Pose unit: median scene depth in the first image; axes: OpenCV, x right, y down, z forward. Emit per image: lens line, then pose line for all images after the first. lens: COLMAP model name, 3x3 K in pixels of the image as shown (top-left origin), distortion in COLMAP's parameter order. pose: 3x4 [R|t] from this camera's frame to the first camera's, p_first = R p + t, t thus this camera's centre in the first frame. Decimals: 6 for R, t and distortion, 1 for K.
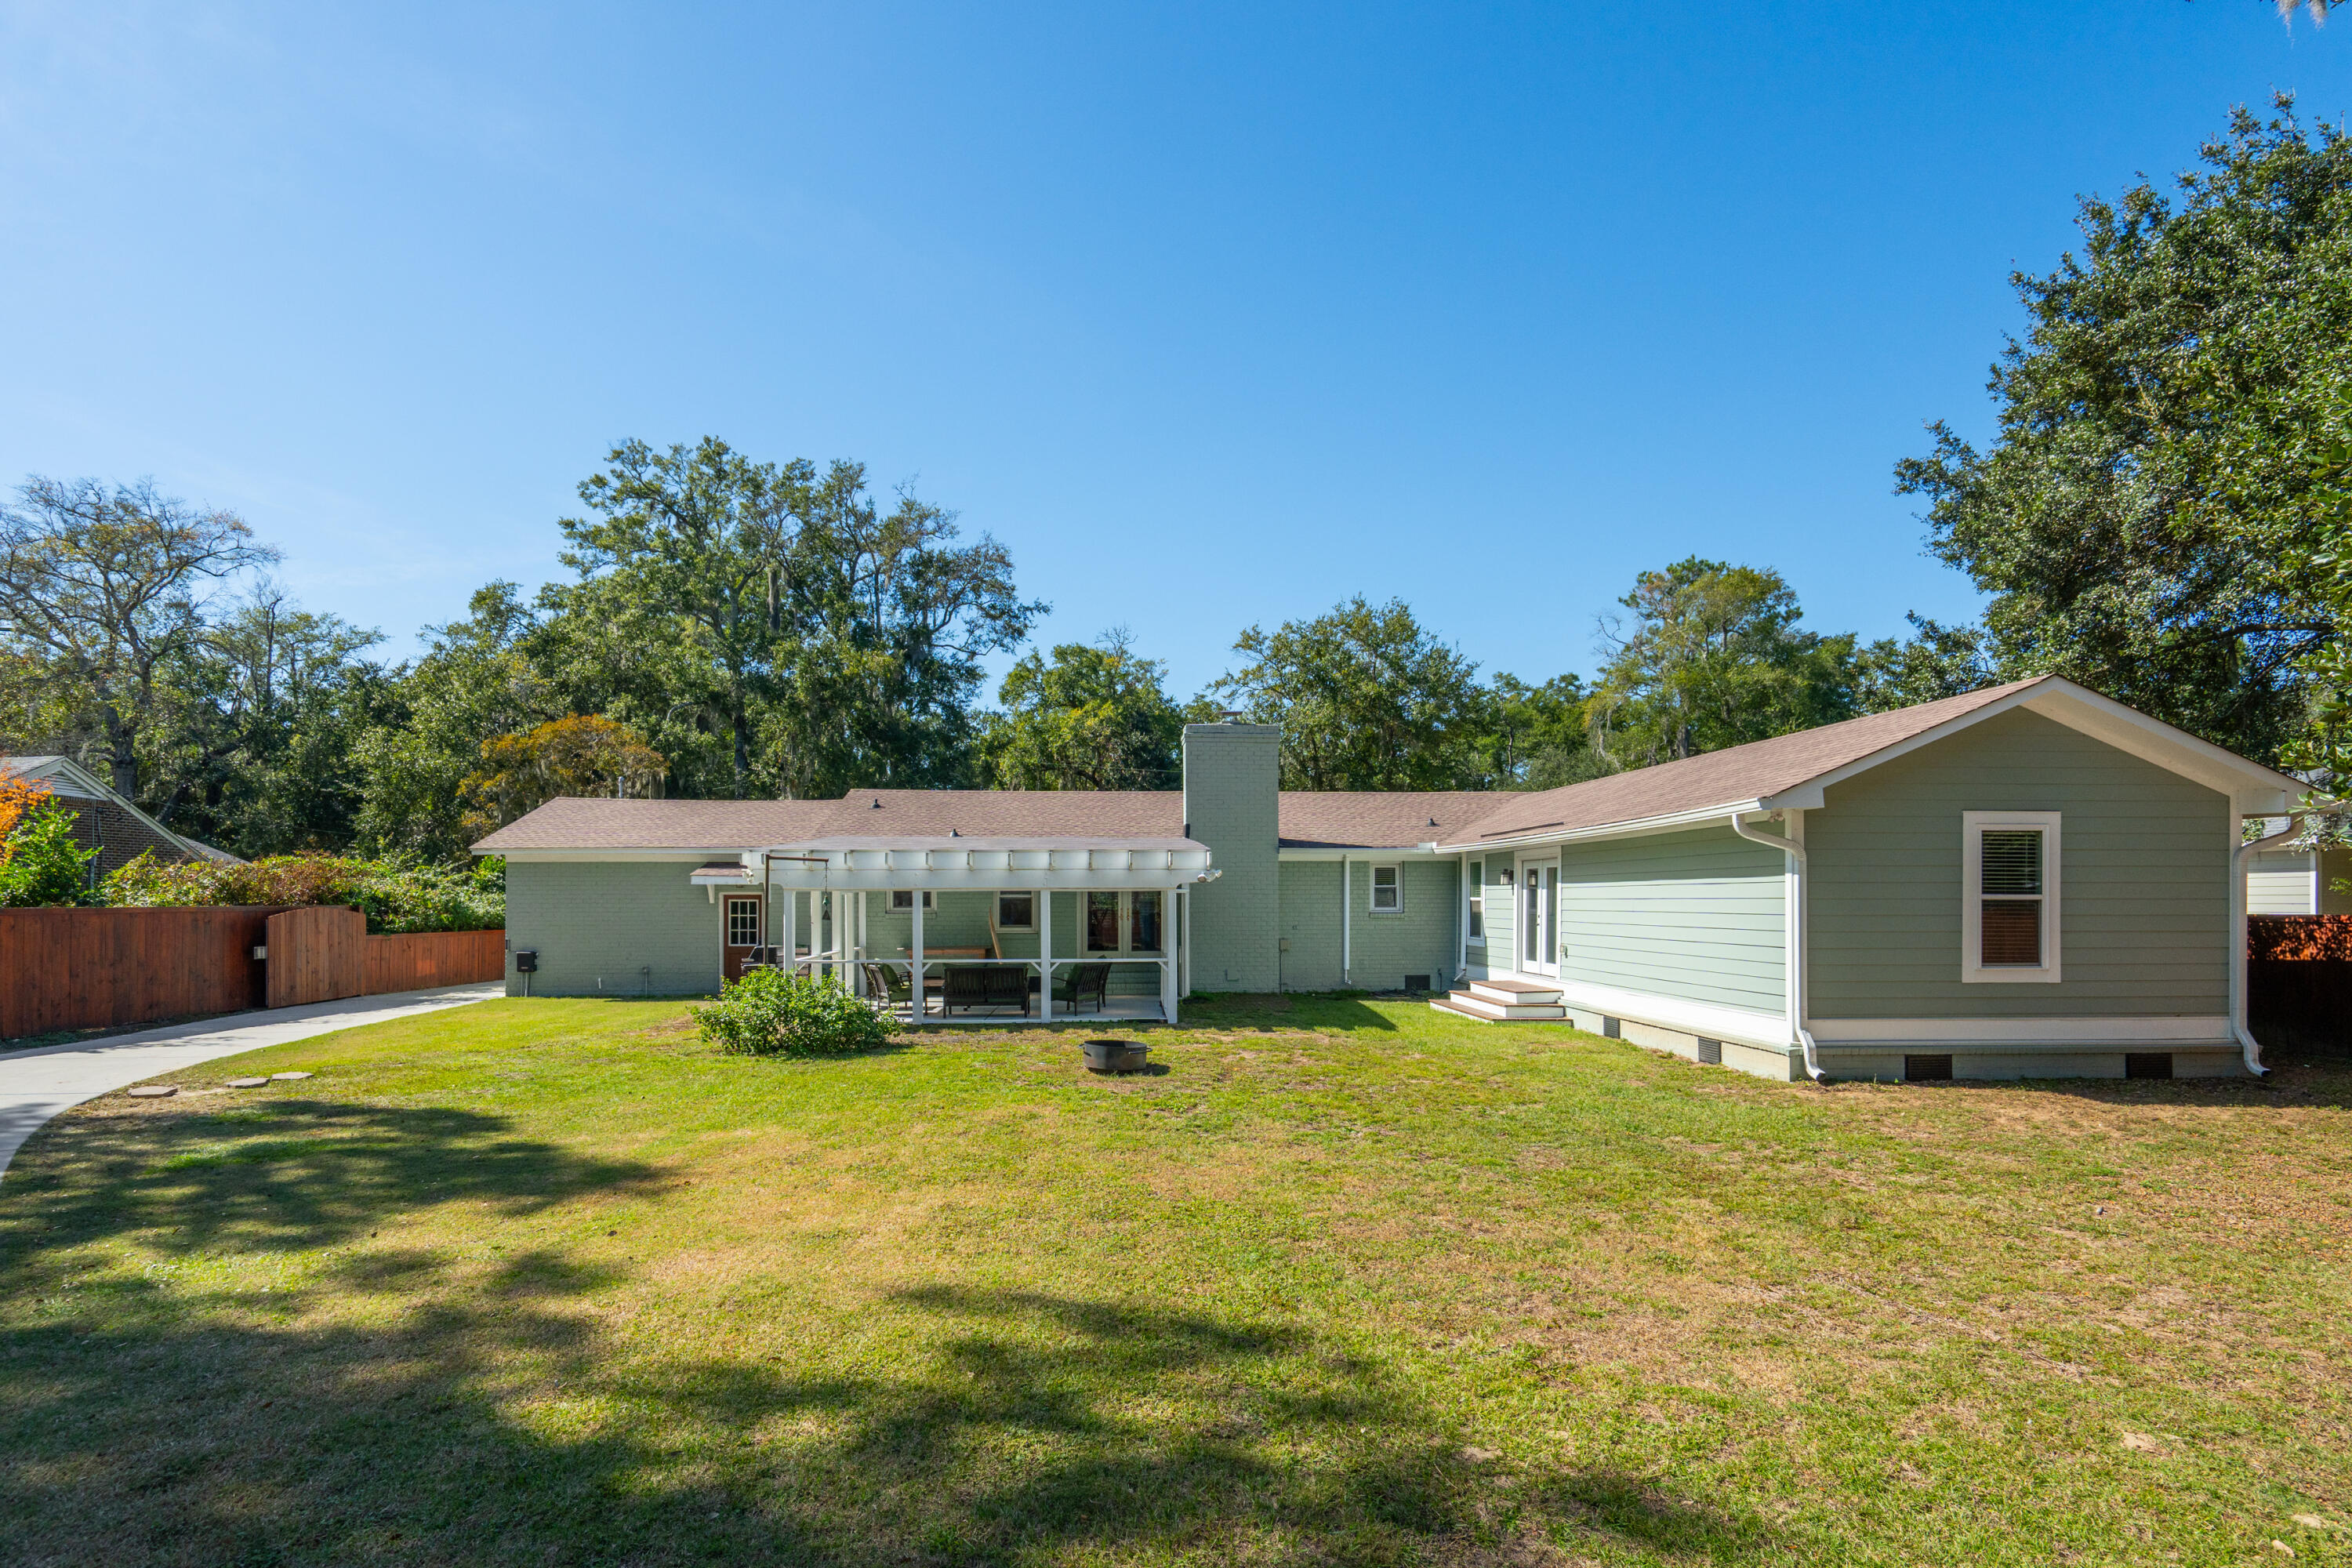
lens RADIAL K [[1187.5, 0, 1174.7], [0, 1187.5, 890.6], [0, 0, 1]] dist [-0.002780, -0.000238]
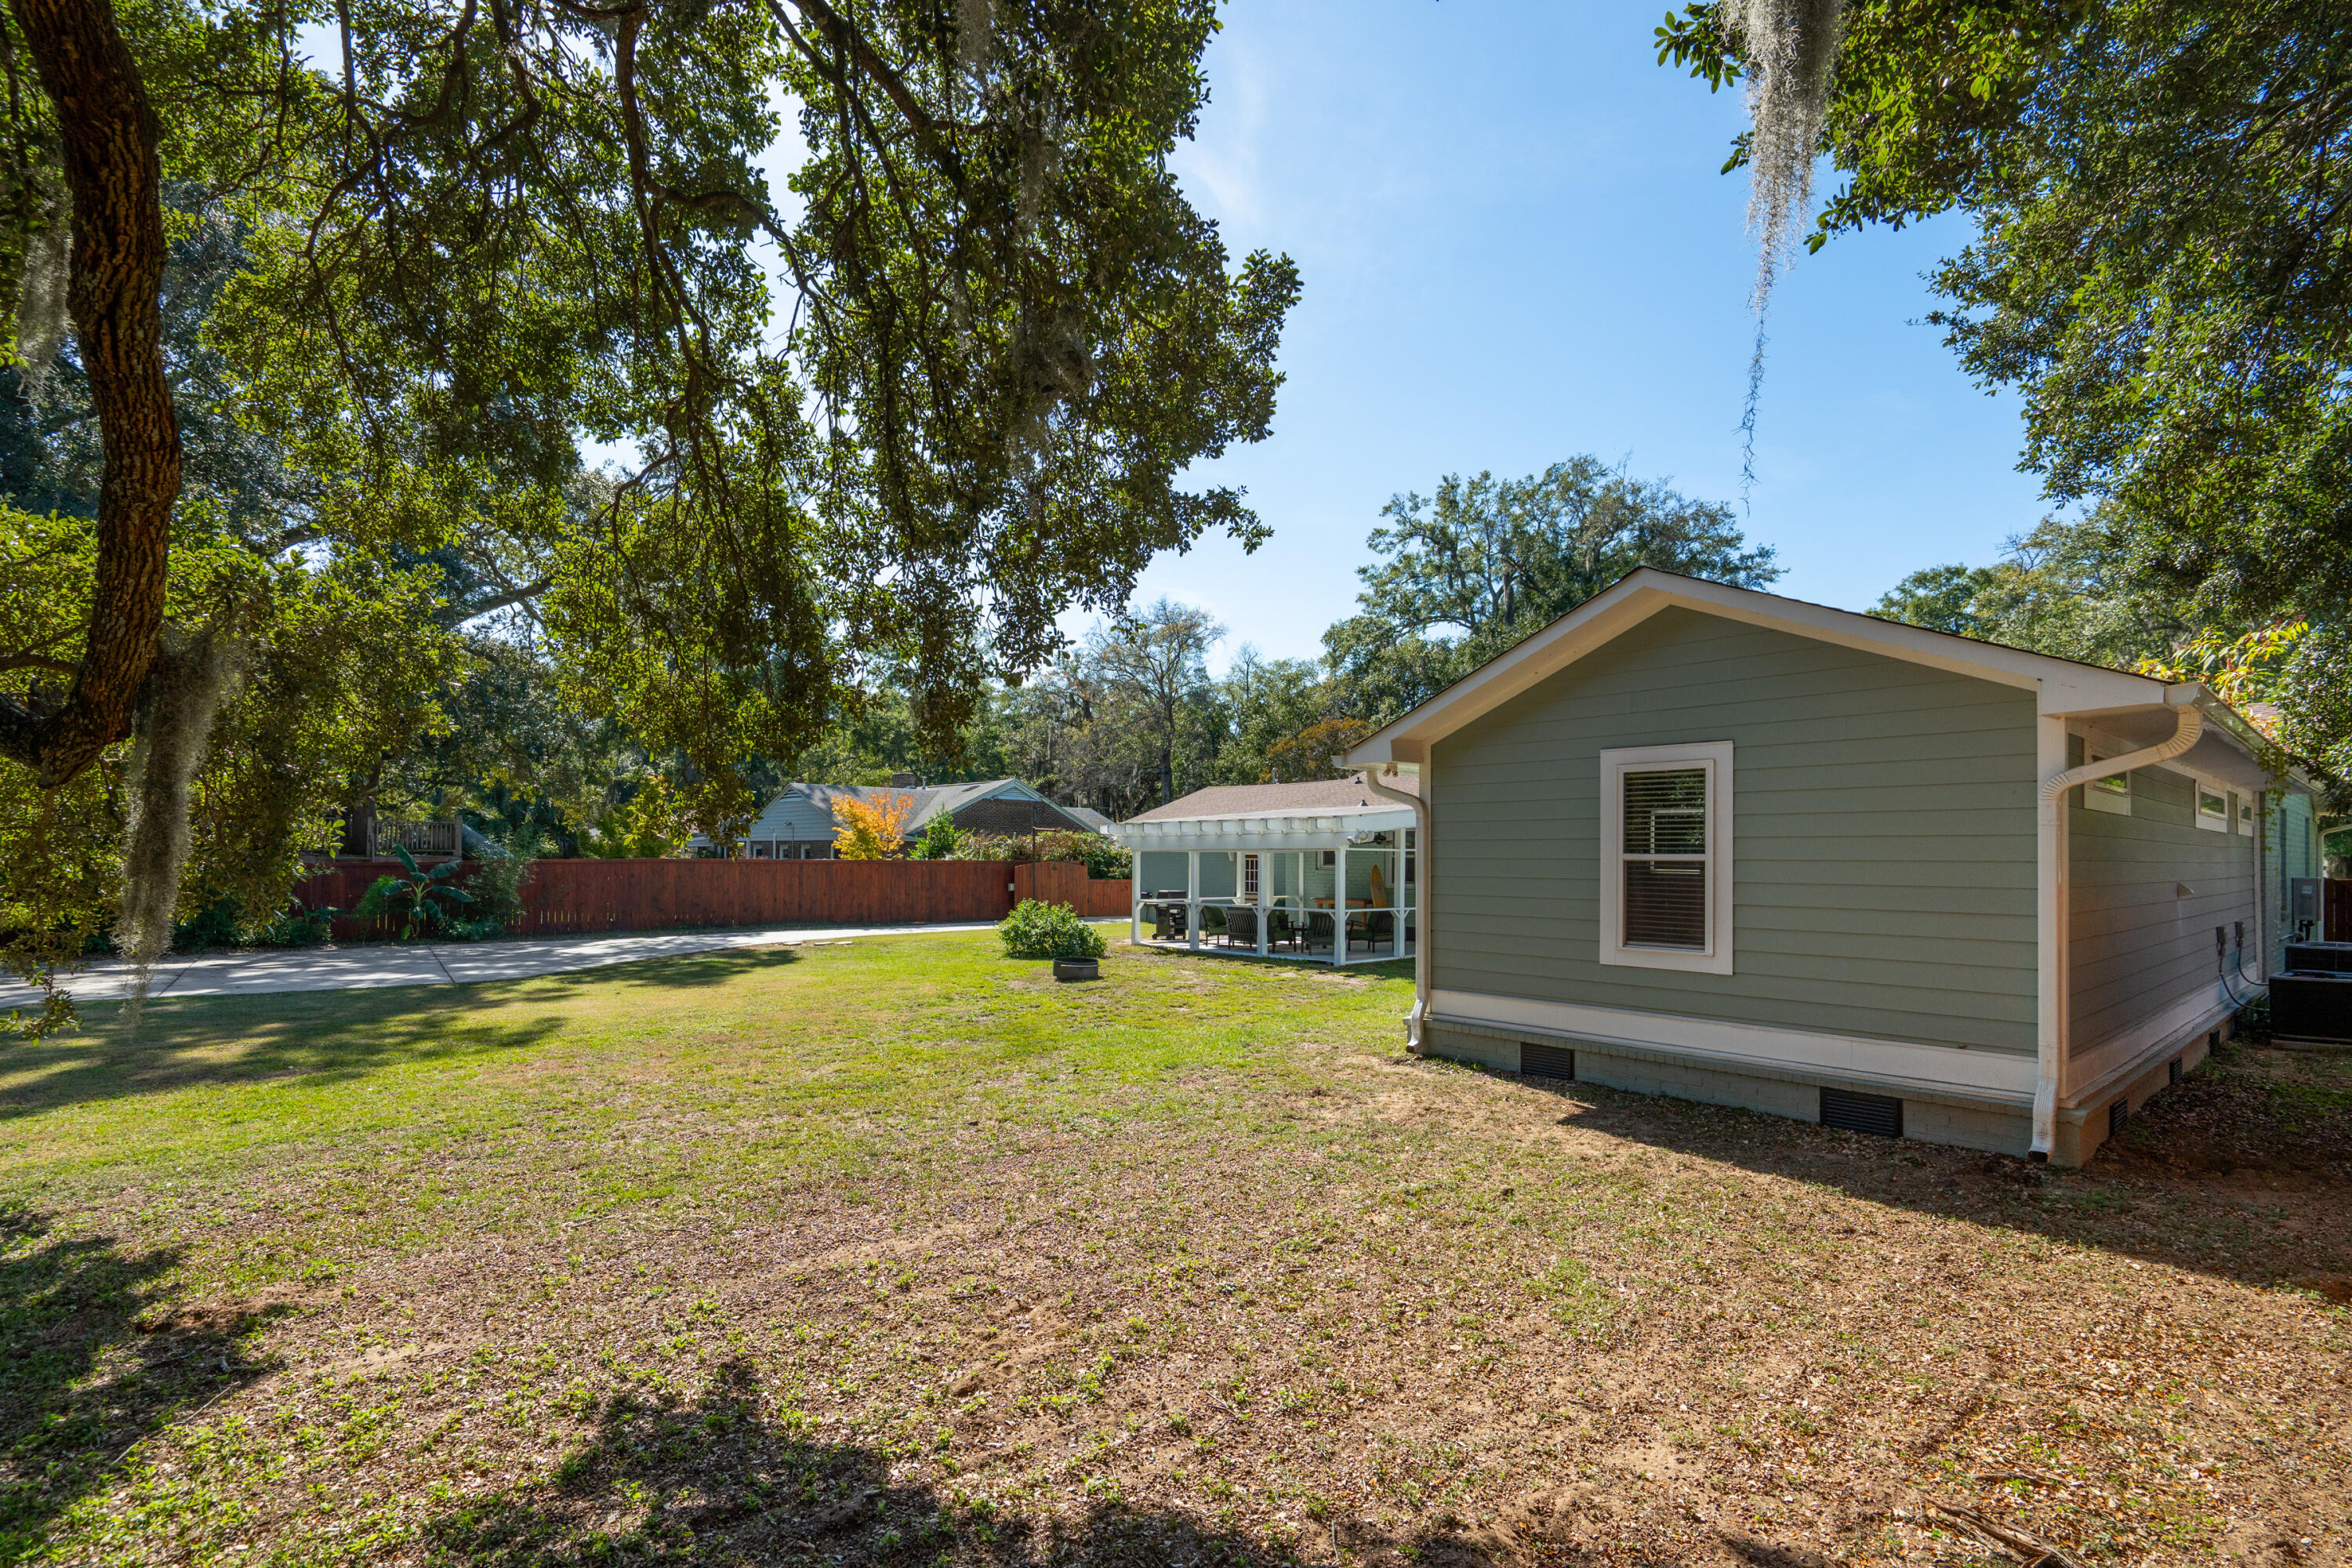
lens RADIAL K [[1092.5, 0, 1176.4], [0, 1092.5, 846.4], [0, 0, 1]] dist [0.000396, -0.000011]
pose [[0.605505, -0.001620, -0.795840, 1.074987], [0.000291, 0.999998, -0.001814, -0.000525], [0.795842, 0.000867, 0.605504, 0.322270]]
